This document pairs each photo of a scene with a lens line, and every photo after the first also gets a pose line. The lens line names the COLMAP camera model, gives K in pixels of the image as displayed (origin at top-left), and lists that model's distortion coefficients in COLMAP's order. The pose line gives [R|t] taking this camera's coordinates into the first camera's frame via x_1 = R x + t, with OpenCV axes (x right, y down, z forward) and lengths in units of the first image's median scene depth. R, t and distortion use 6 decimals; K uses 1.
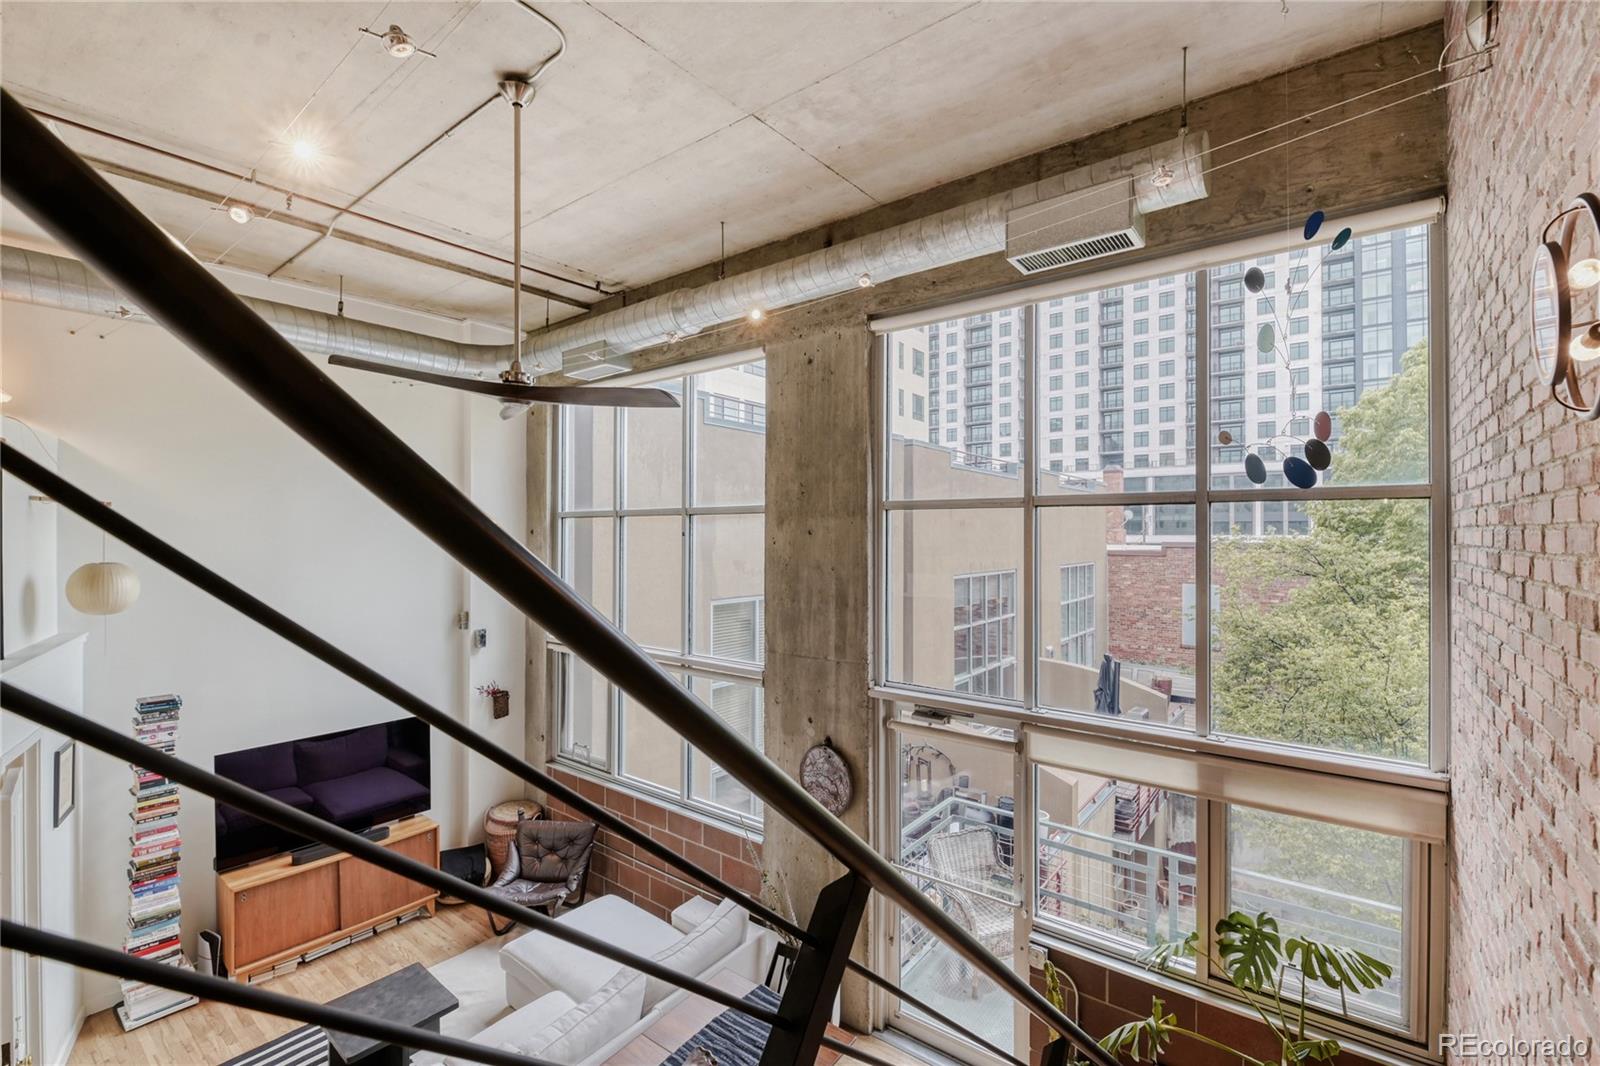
lens RADIAL K [[700.0, 0, 817.1], [0, 700.0, 536.4], [0, 0, 1]] dist [0.017553, -0.007572]
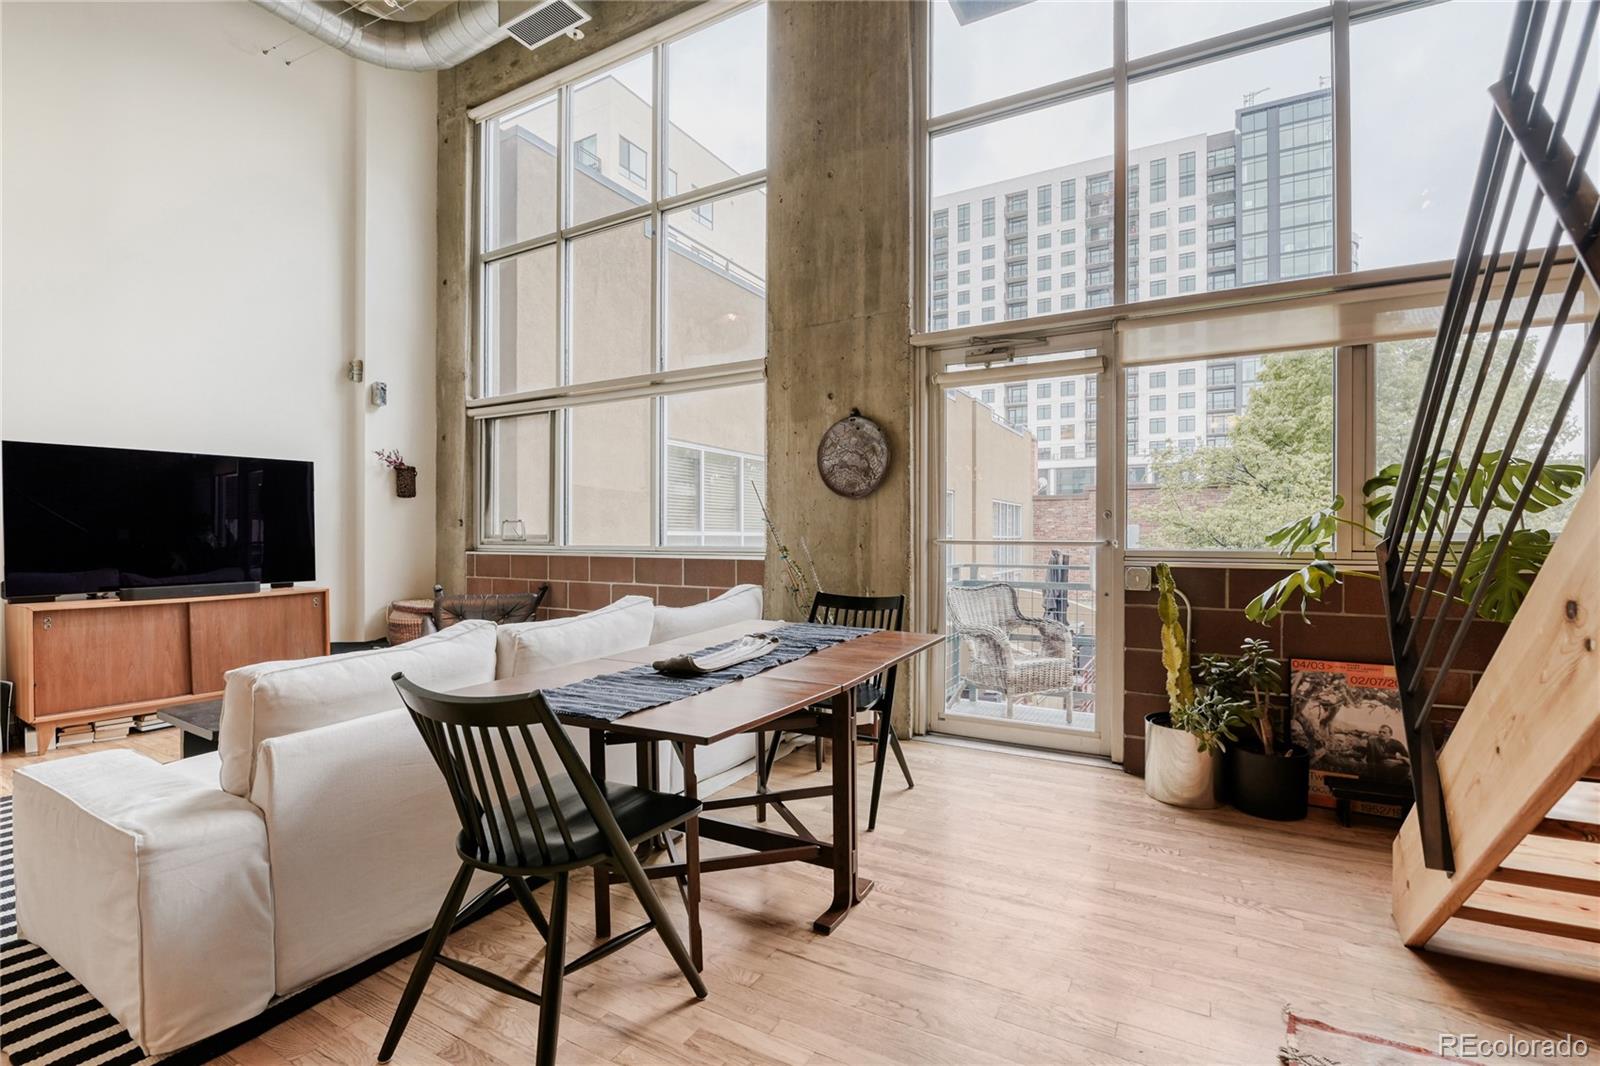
lens RADIAL K [[700.0, 0, 800.2], [0, 700.0, 530.5], [0, 0, 1]] dist [0.017553, -0.007572]
pose [[0.987535, 0.006273, 0.157275, -0.177248], [-0.003925, 0.999876, -0.015237, 0.436816], [-0.157351, 0.014430, 0.987437, 0.175909]]
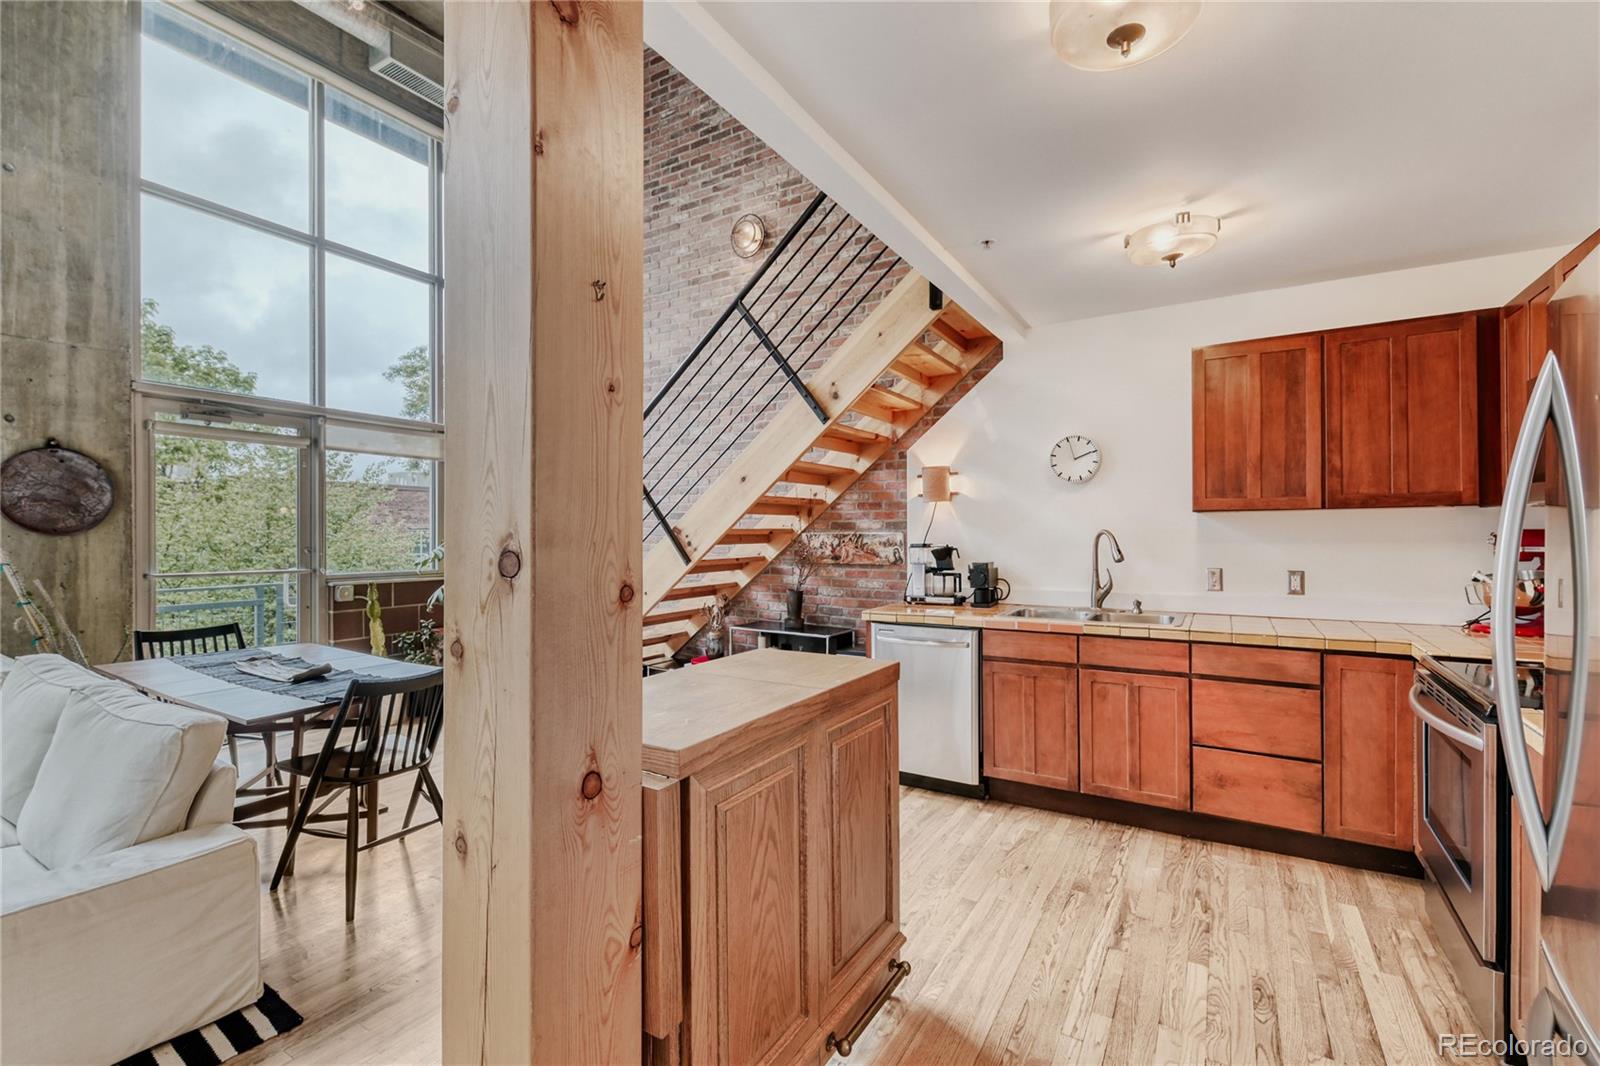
lens RADIAL K [[700.0, 0, 783.7], [0, 700.0, 531.7], [0, 0, 1]] dist [0.017553, -0.007572]
pose [[-0.084545, 0.004251, 0.996411, -0.831056], [-0.003161, 0.999985, -0.004535, 0.384104], [-0.996415, -0.003533, -0.084530, 0.238727]]
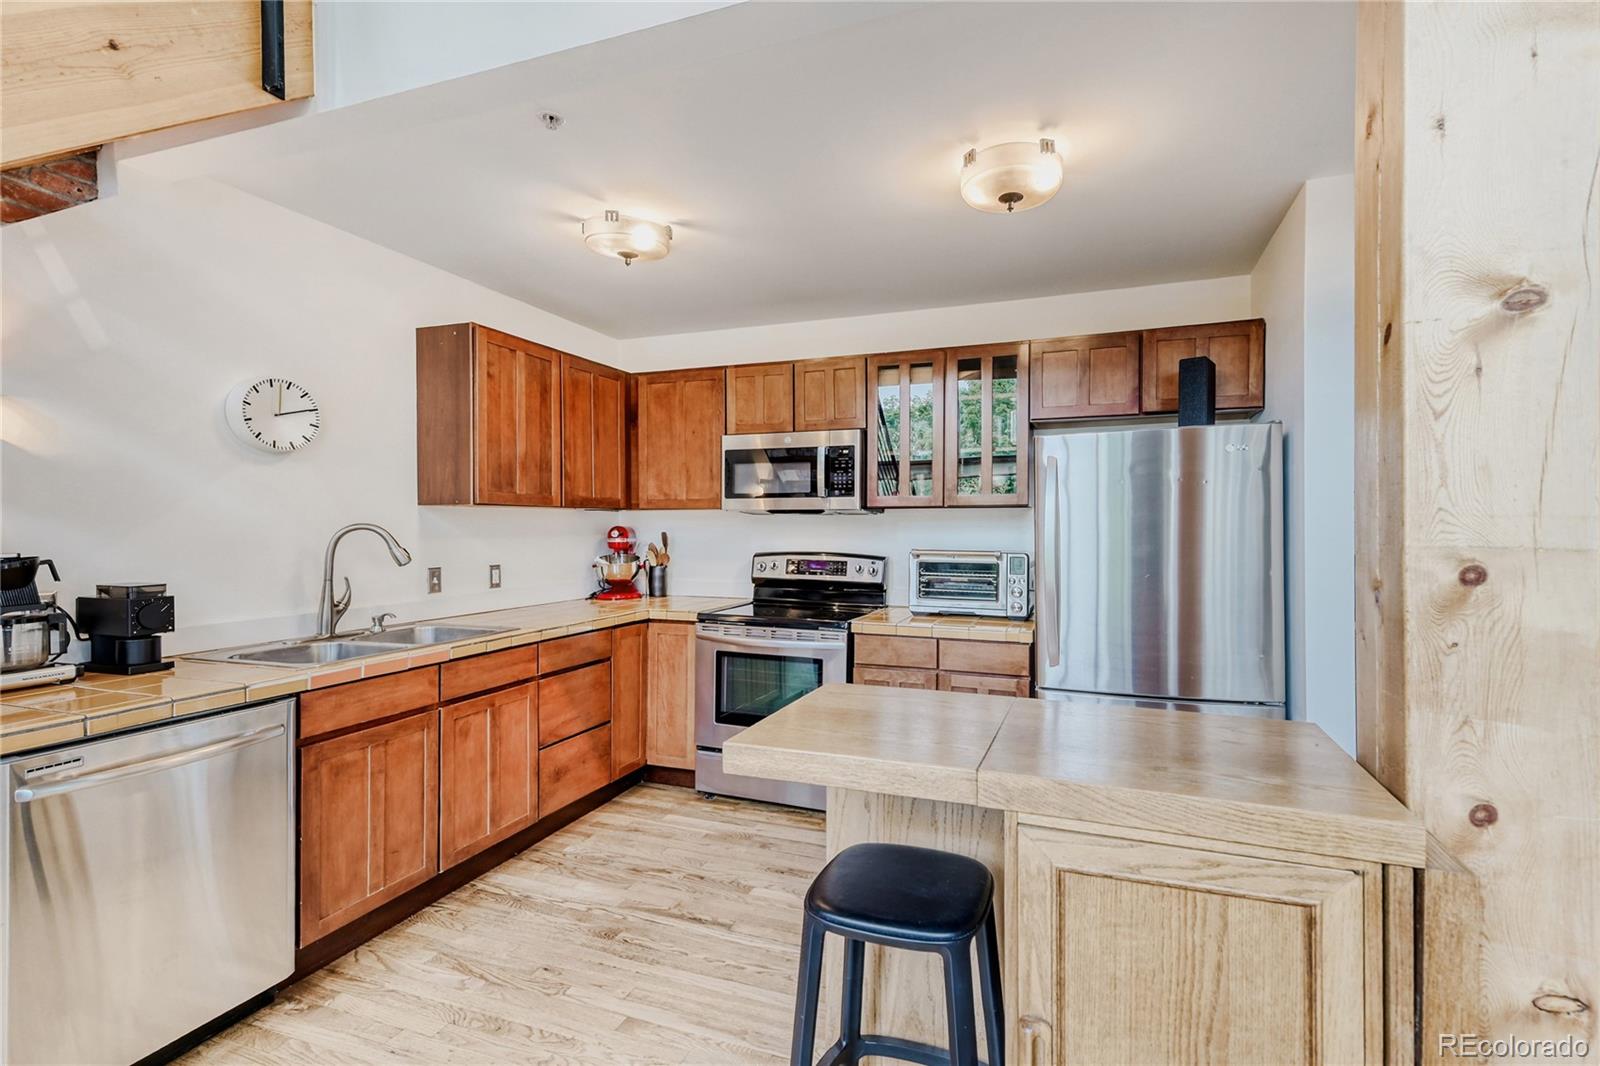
lens RADIAL K [[700.0, 0, 852.9], [0, 700.0, 532.7], [0, 0, 1]] dist [0.017553, -0.007572]
pose [[-0.953223, 0.003920, -0.302241, -0.302878], [0.004272, 0.999991, -0.000506, 0.386676], [0.302237, -0.001774, -0.953231, 0.474942]]
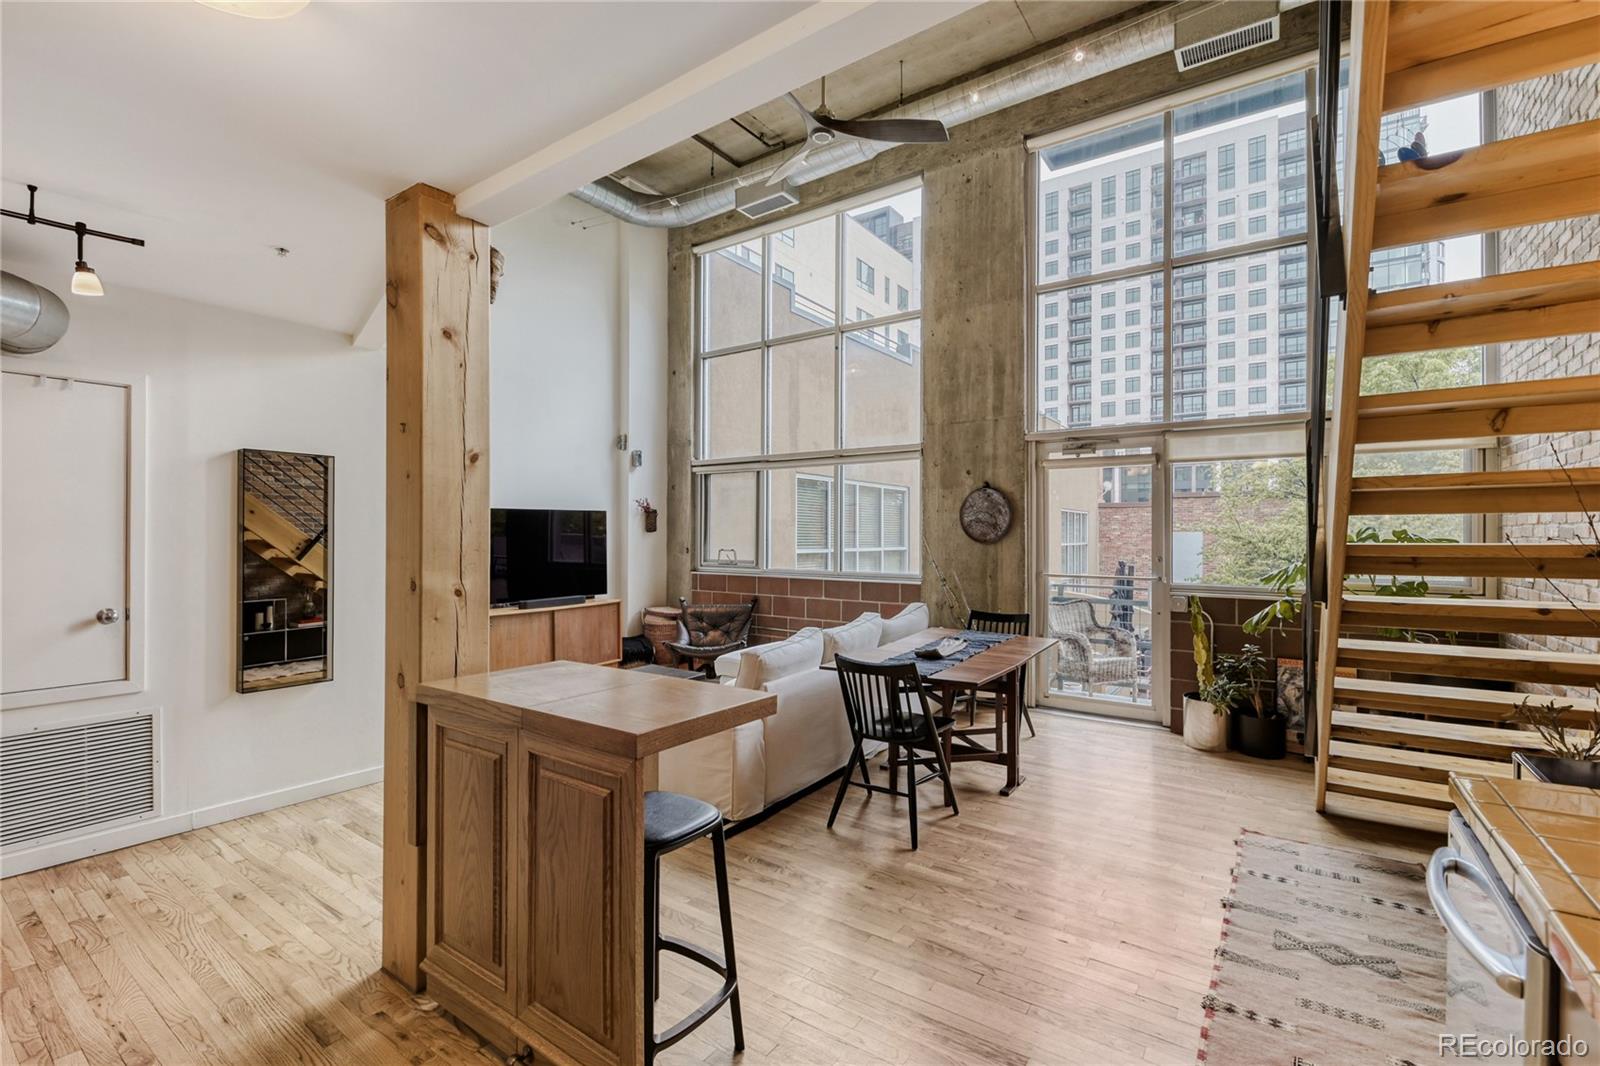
lens RADIAL K [[700.0, 0, 829.6], [0, 700.0, 529.3], [0, 0, 1]] dist [0.017553, -0.007572]
pose [[0.998110, 0.003010, 0.061376, -0.327177], [-0.002627, 0.999977, -0.006318, 0.369700], [-0.061393, 0.006145, 0.998095, -0.207358]]
